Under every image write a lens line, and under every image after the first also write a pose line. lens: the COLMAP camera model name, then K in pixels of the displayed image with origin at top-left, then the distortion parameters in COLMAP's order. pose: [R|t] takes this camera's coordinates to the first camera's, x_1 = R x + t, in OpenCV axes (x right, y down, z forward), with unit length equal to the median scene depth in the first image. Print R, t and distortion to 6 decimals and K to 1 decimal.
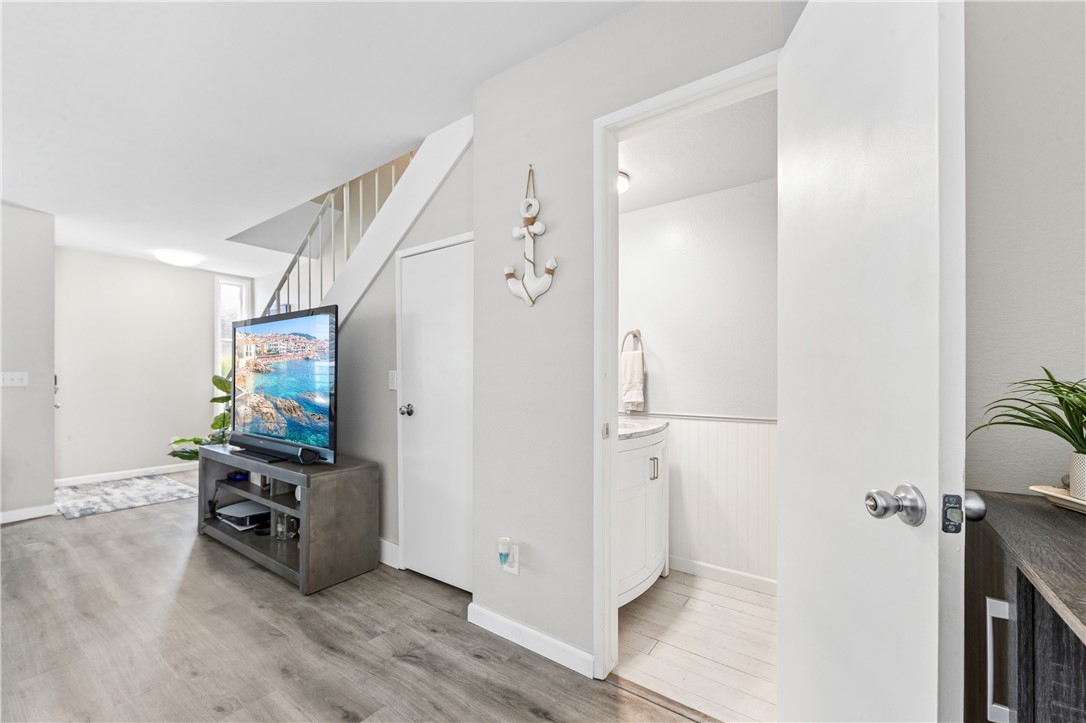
lens RADIAL K [[451.6, 0, 527.7], [0, 451.6, 380.3], [0, 0, 1]] dist [0.015877, 0.000018]
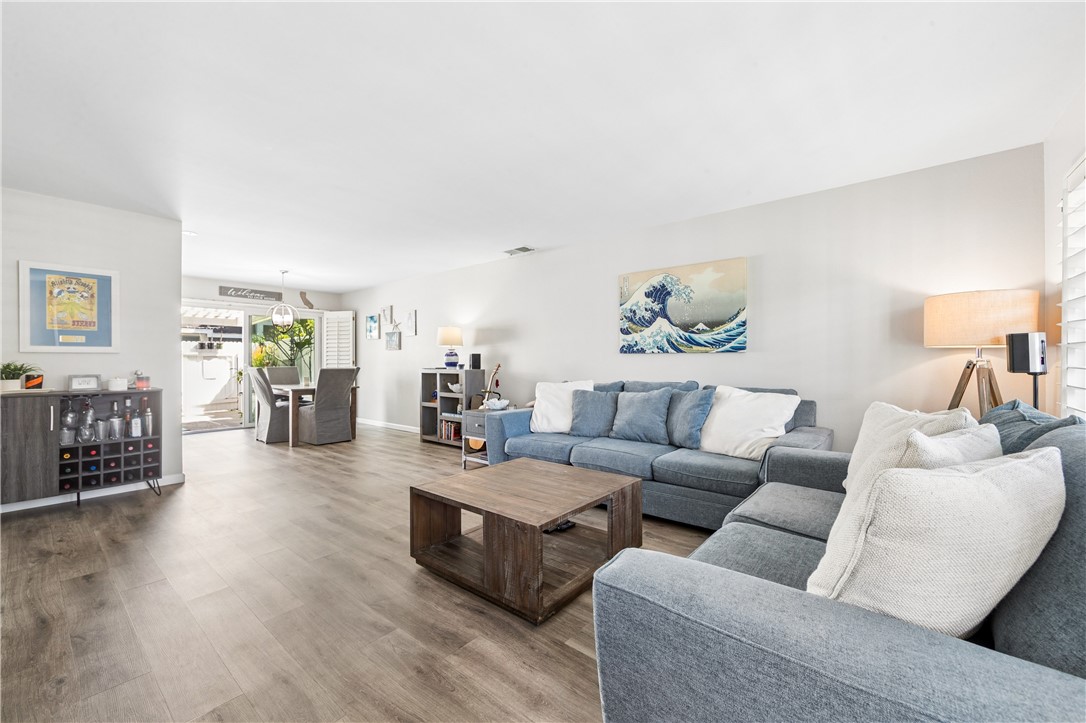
lens RADIAL K [[438.7, 0, 543.0], [0, 438.7, 361.5], [0, 0, 1]] dist [-0.000878, -0.000201]
pose [[-0.998706, -0.000221, 0.050853, -1.581455], [0.000040, 0.999987, 0.005144, -0.012234], [-0.050853, 0.005140, -0.998693, 1.889363]]
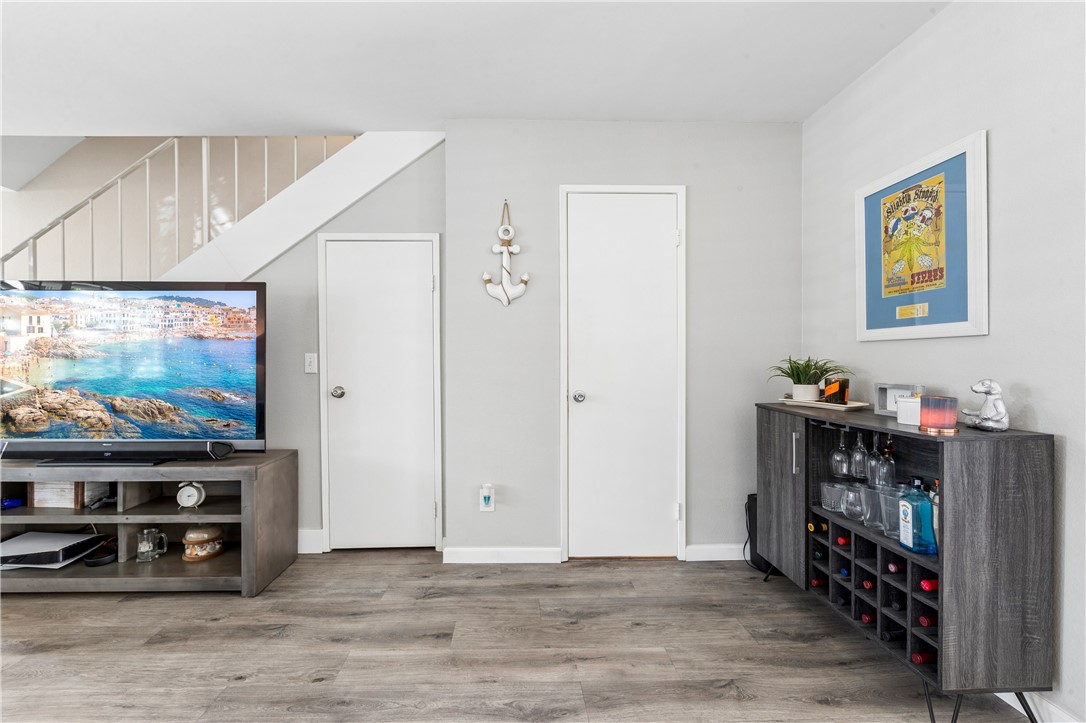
lens RADIAL K [[438.7, 0, 543.0], [0, 438.7, 361.5], [0, 0, 1]] dist [-0.000878, -0.000201]
pose [[0.784259, -0.007395, 0.620390, -0.697045], [0.008981, 0.999960, 0.000565, 0.000632], [-0.620369, 0.005128, 0.784294, -0.078369]]
